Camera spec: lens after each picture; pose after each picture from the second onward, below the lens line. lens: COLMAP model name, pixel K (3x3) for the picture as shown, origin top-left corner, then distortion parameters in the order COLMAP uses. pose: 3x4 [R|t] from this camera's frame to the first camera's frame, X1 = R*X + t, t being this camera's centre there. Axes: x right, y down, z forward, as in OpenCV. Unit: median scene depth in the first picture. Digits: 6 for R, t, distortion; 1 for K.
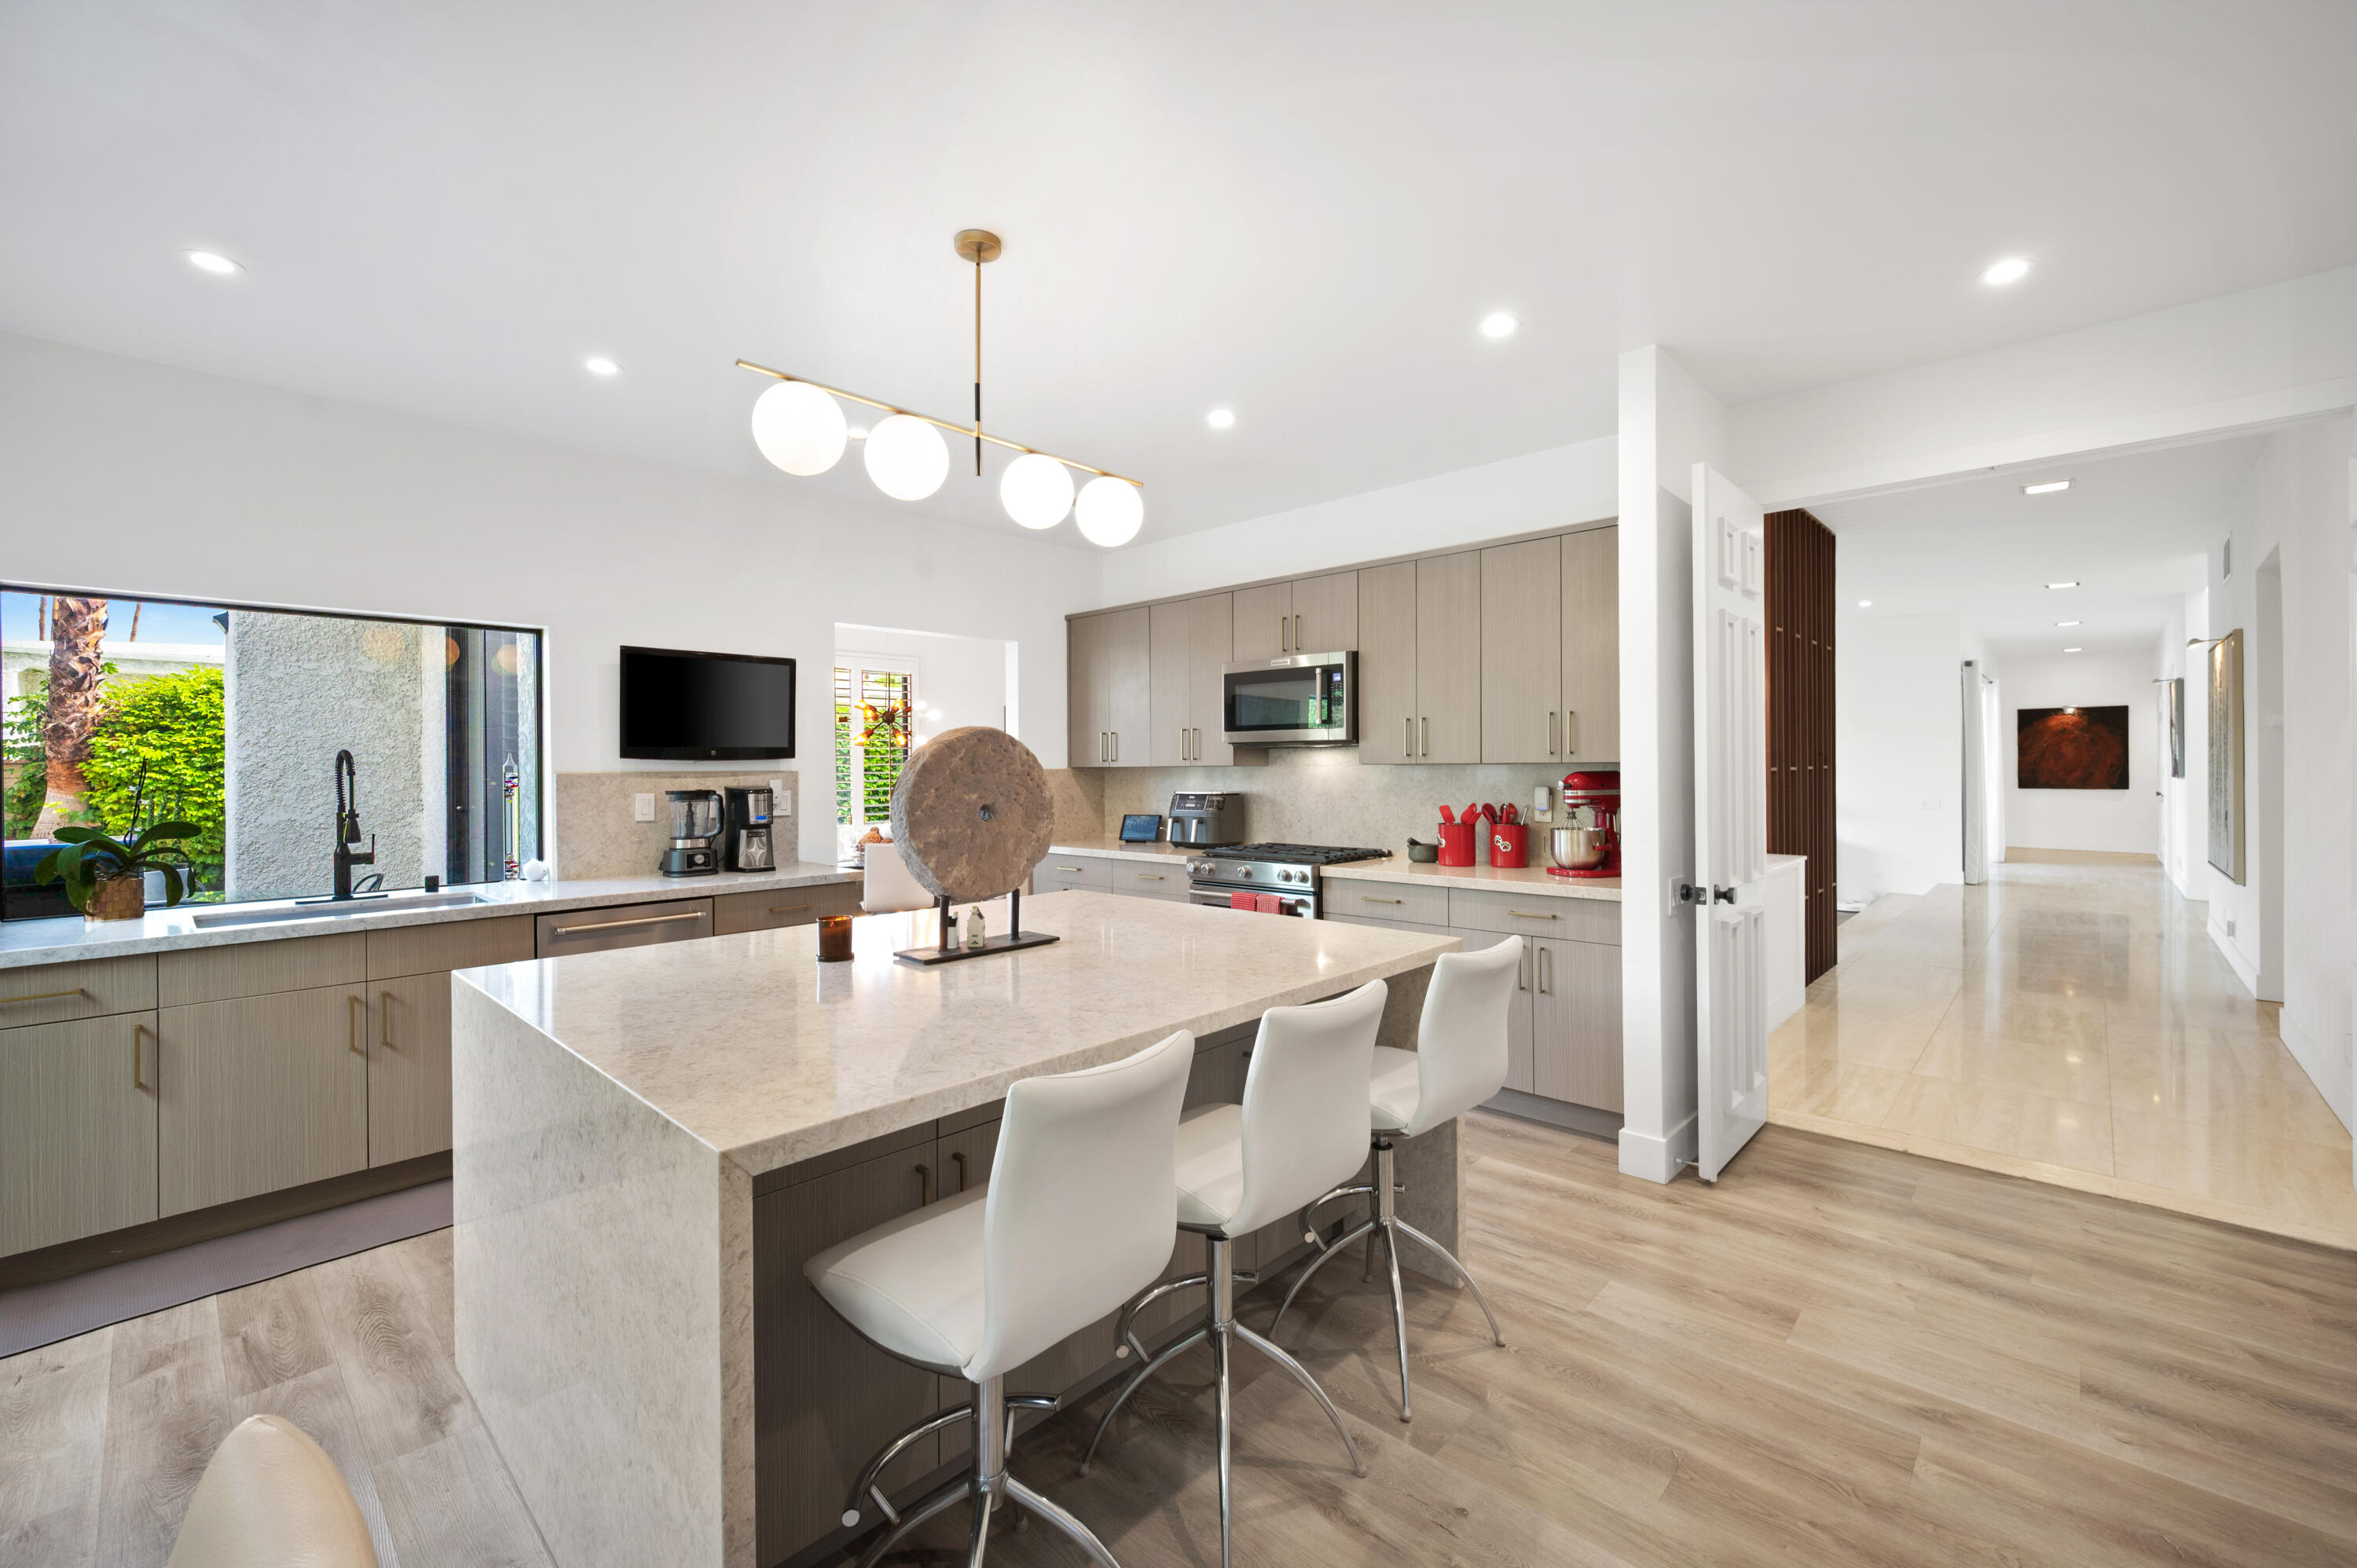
lens RADIAL K [[954.4, 0, 1179.0], [0, 954.4, 772.2], [0, 0, 1]] dist [0.001474, 0.000787]
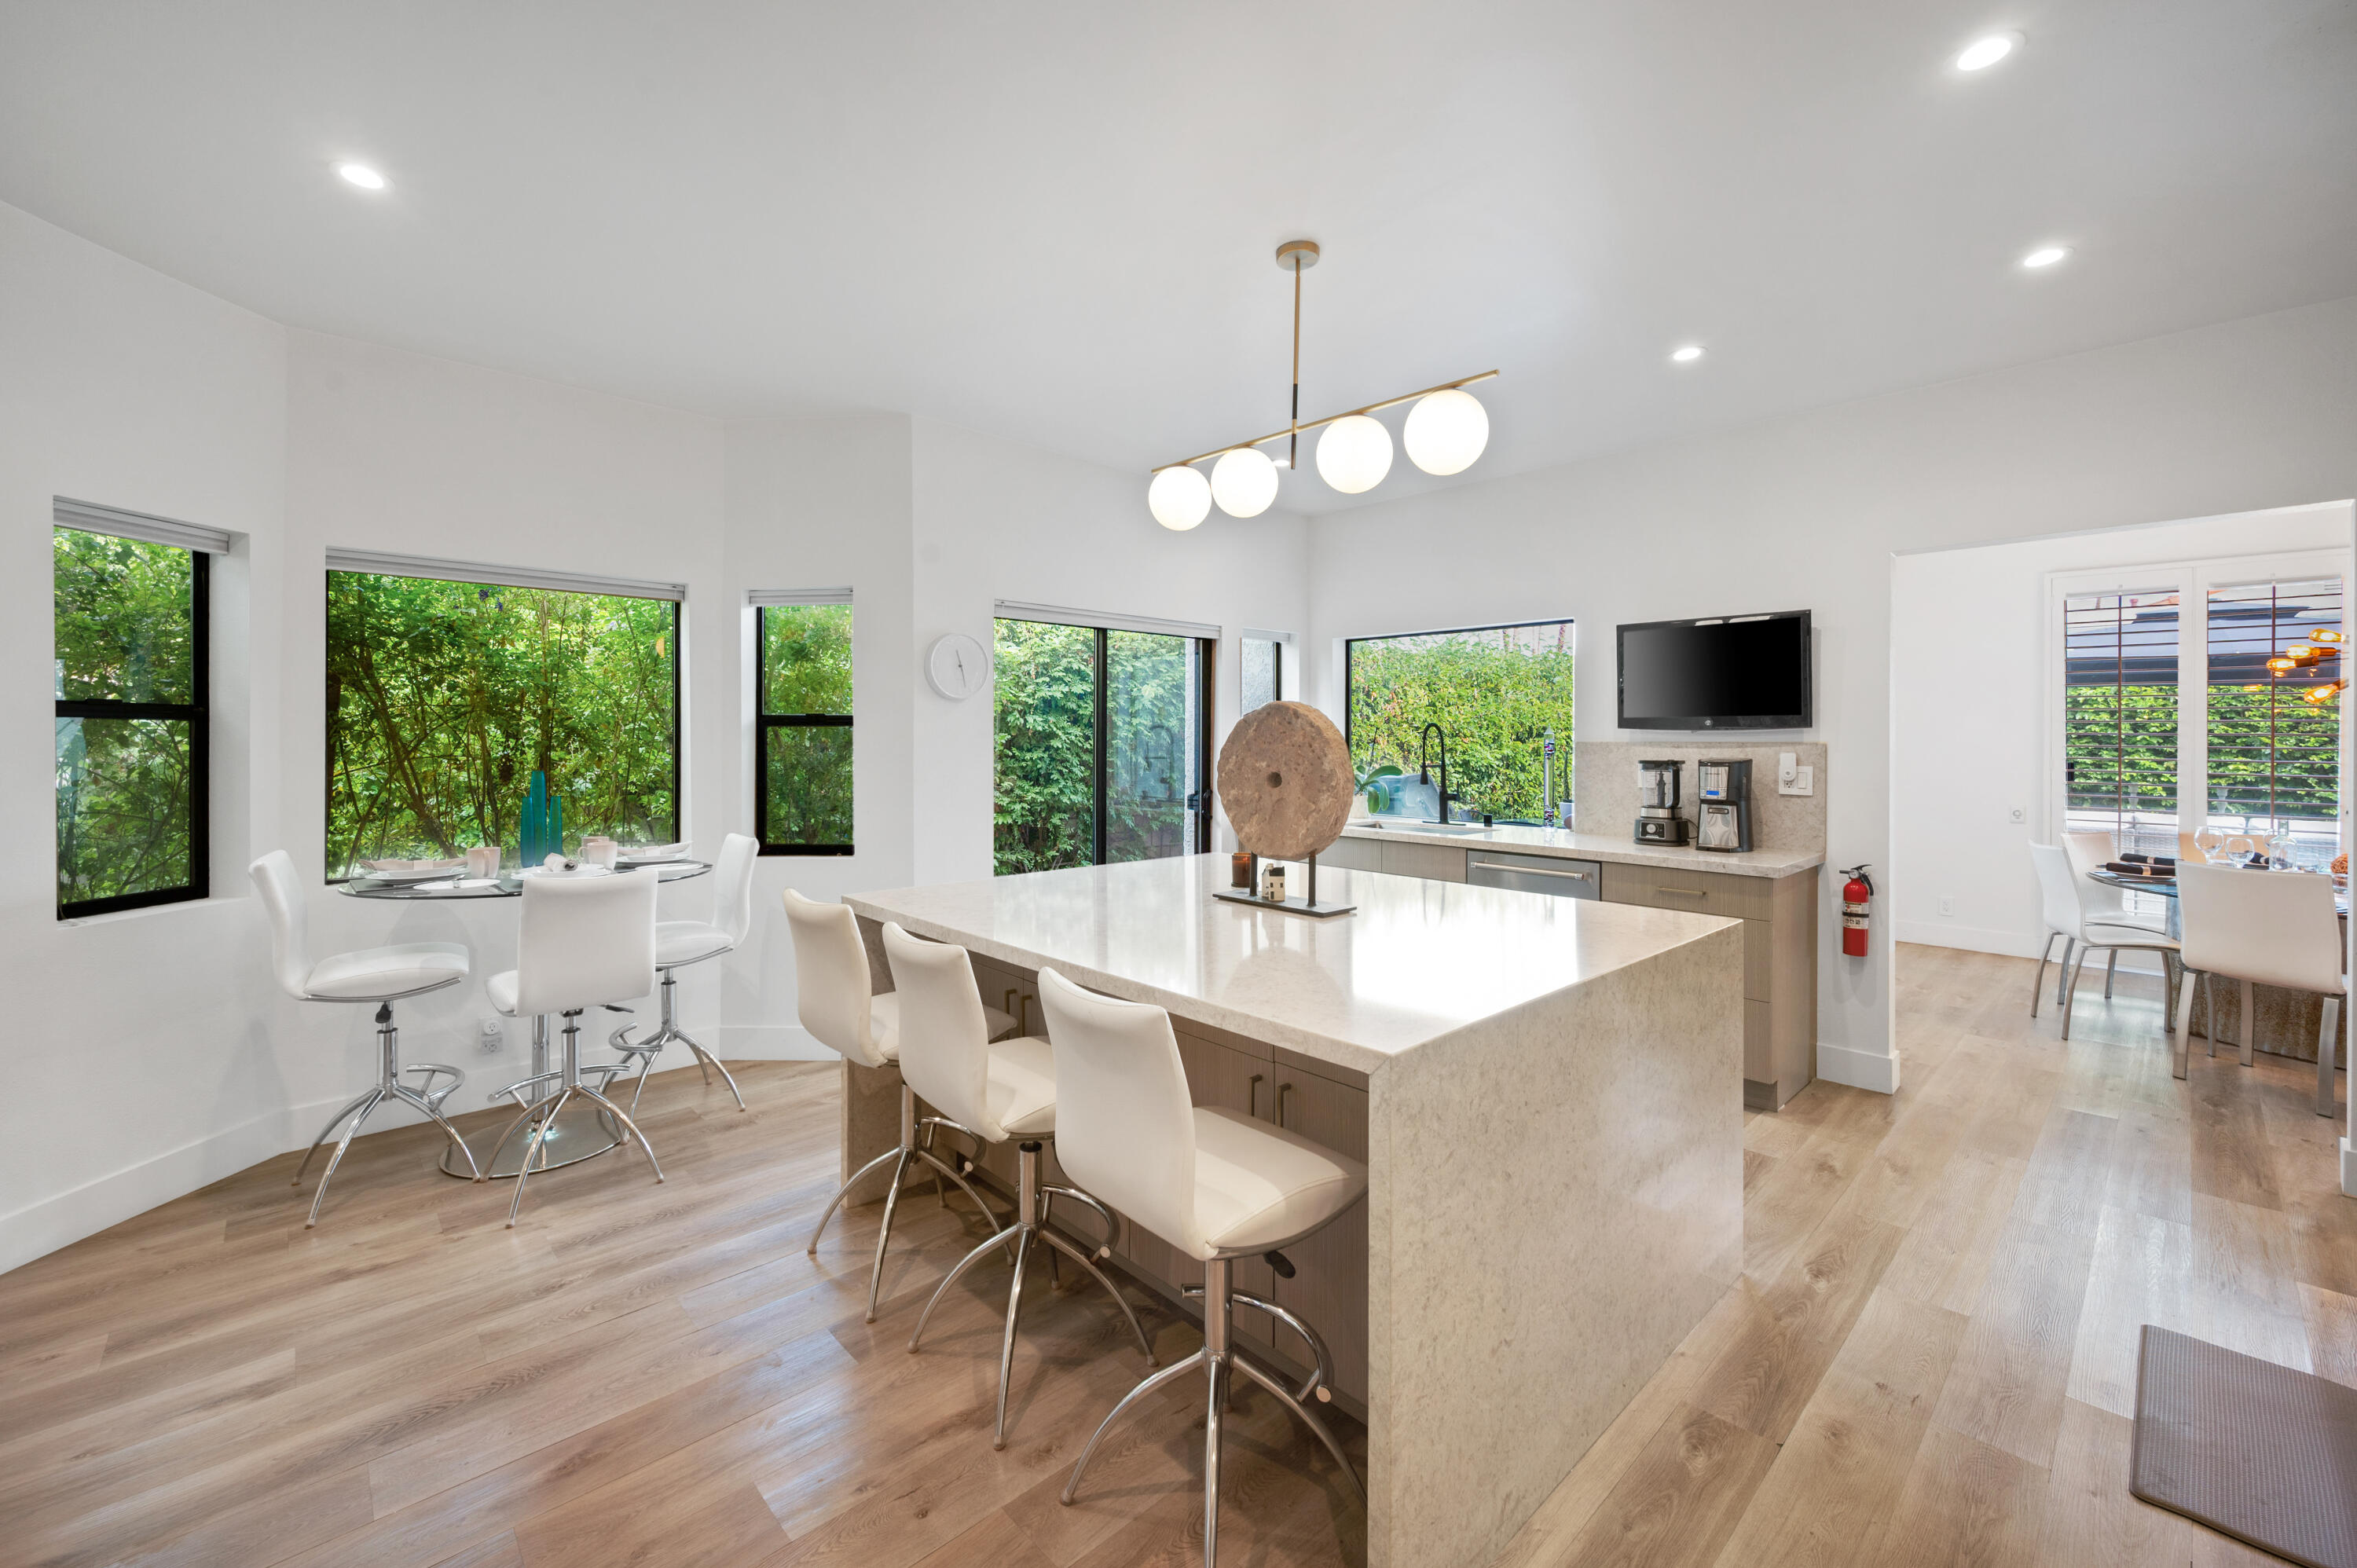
lens RADIAL K [[954.4, 0, 1176.7], [0, 954.4, 742.2], [0, 0, 1]] dist [0.001474, 0.000787]
pose [[-0.045617, 0.012571, -0.998880, 0.518778], [-0.008750, 0.999877, 0.012983, -0.008359], [0.998921, 0.009333, -0.045501, 0.541668]]
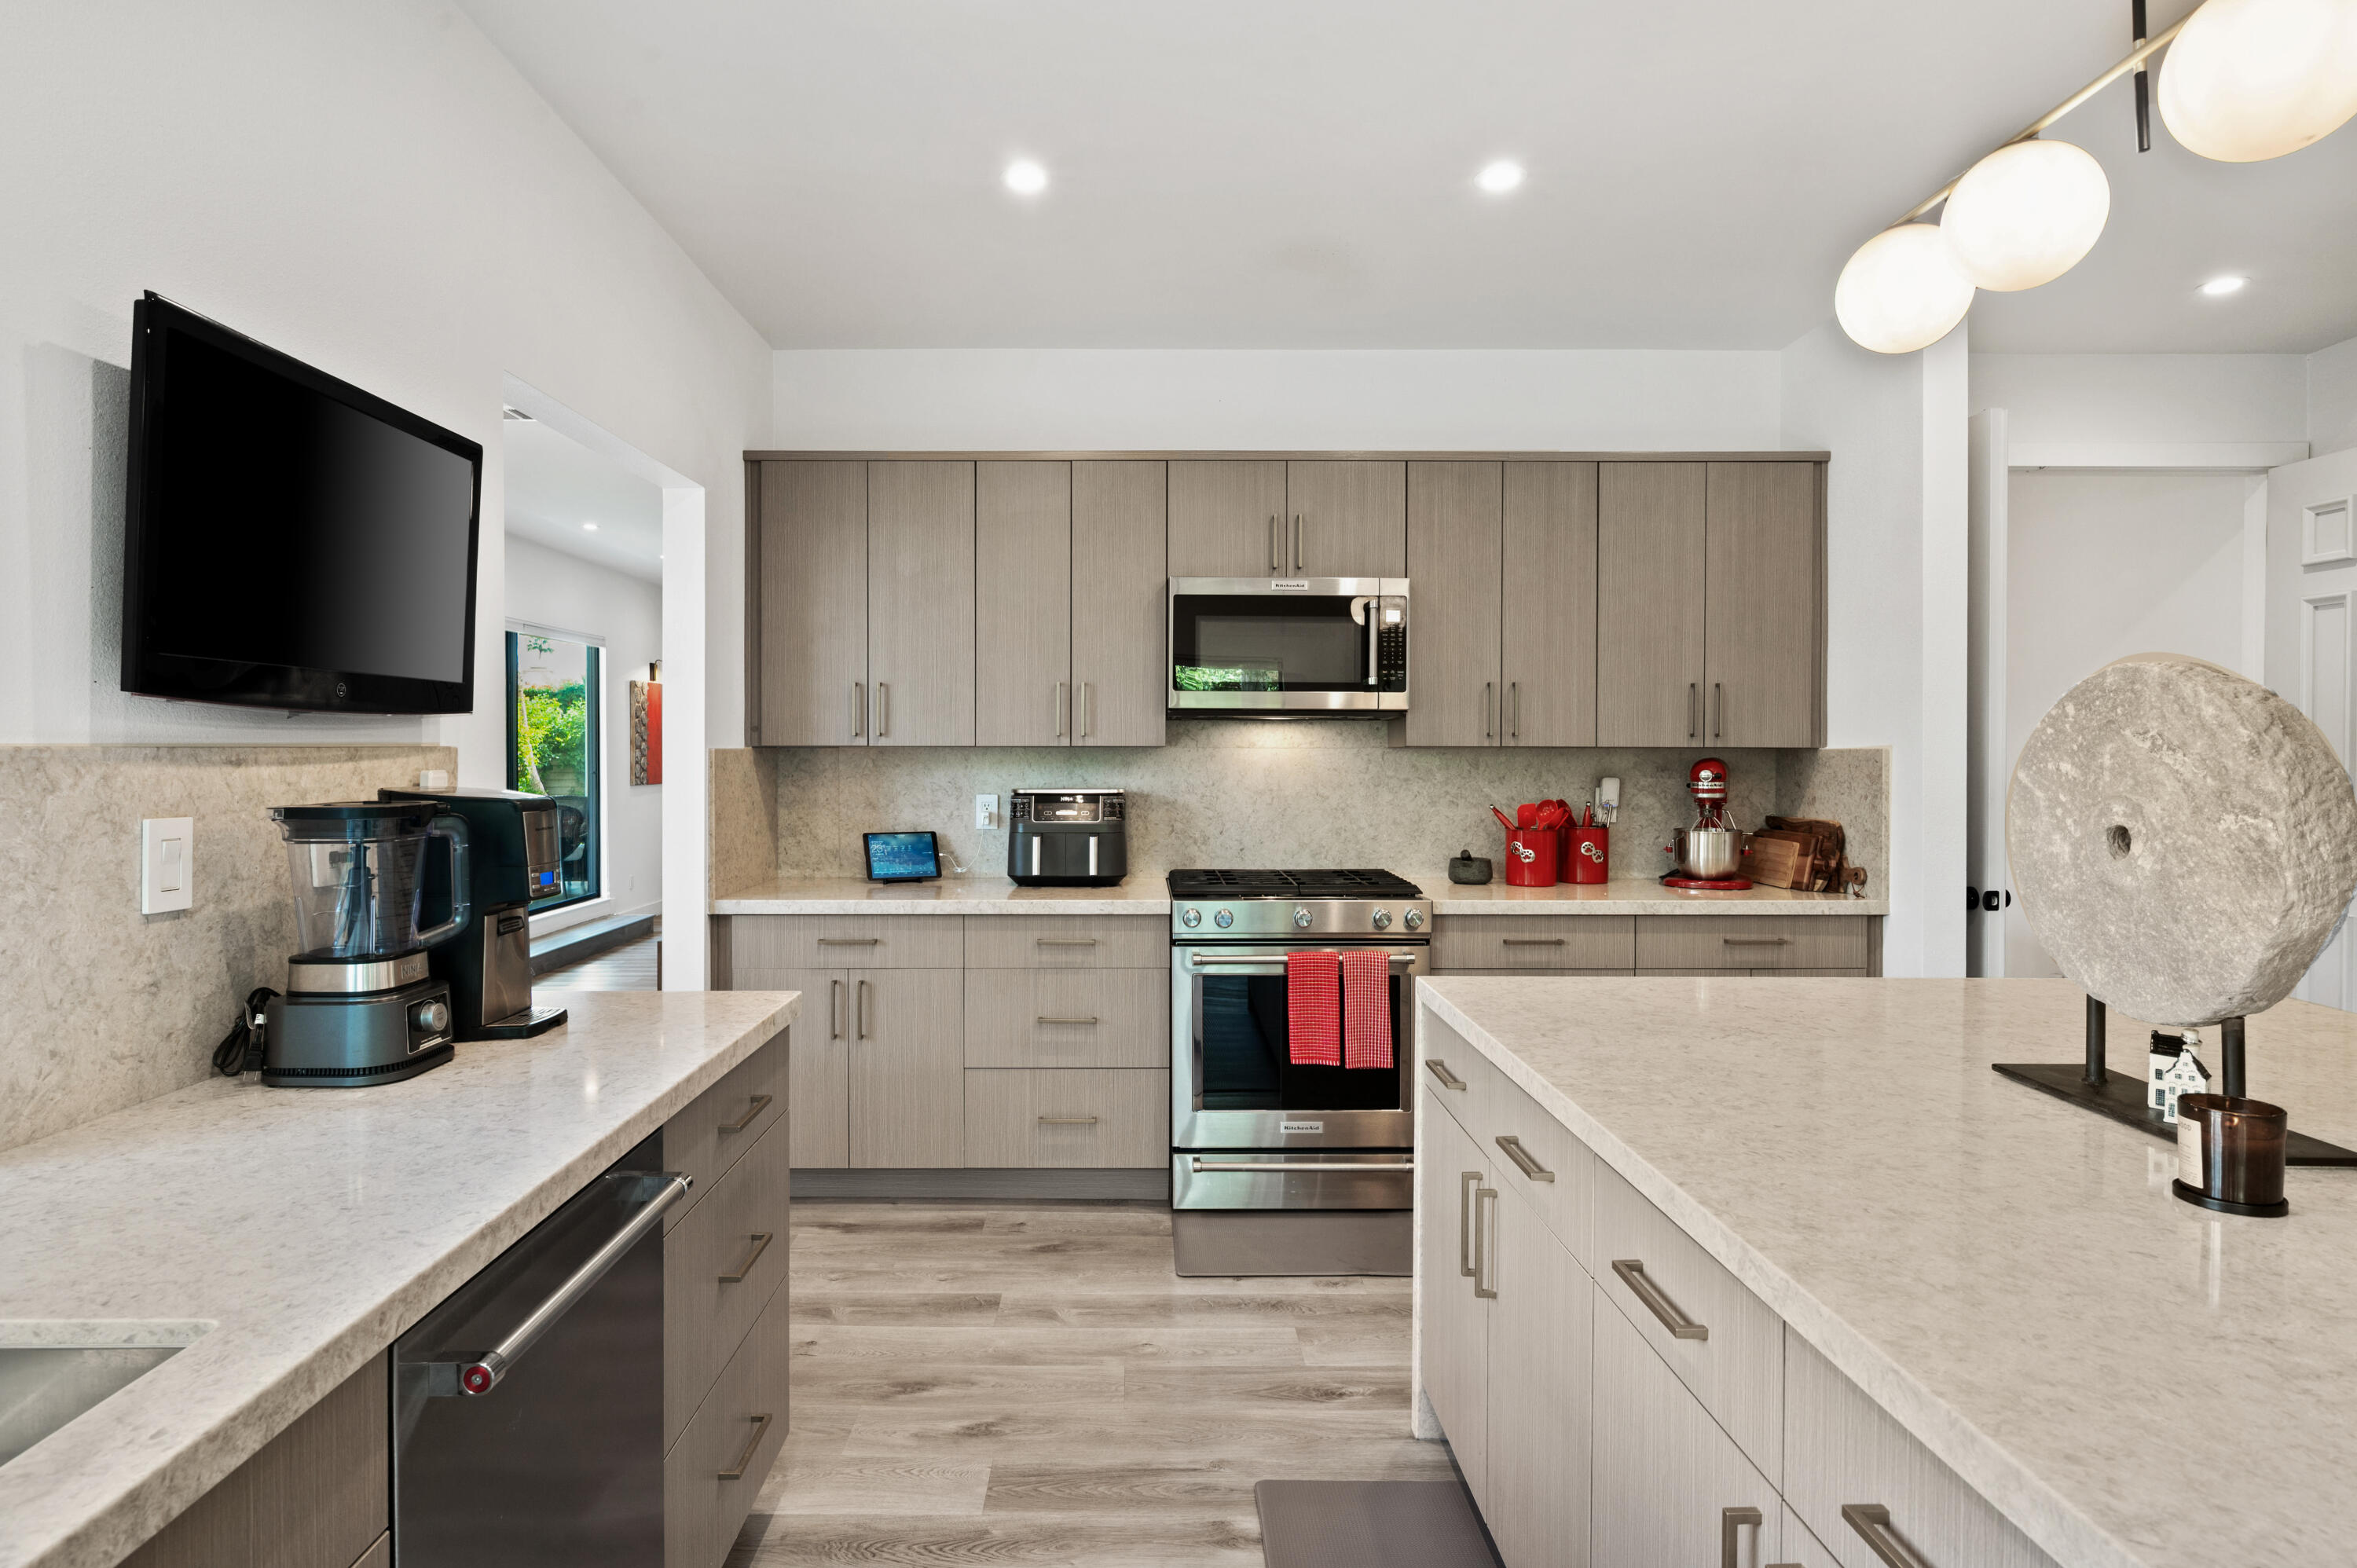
lens RADIAL K [[1242.5, 0, 1172.1], [0, 1242.5, 765.9], [0, 0, 1]] dist [-0.003118, 0.000907]
pose [[0.733826, 0.000785, 0.679337, -0.600016], [-0.003997, 0.999987, 0.003162, 0.003478], [-0.679325, -0.005035, 0.733820, 0.516191]]
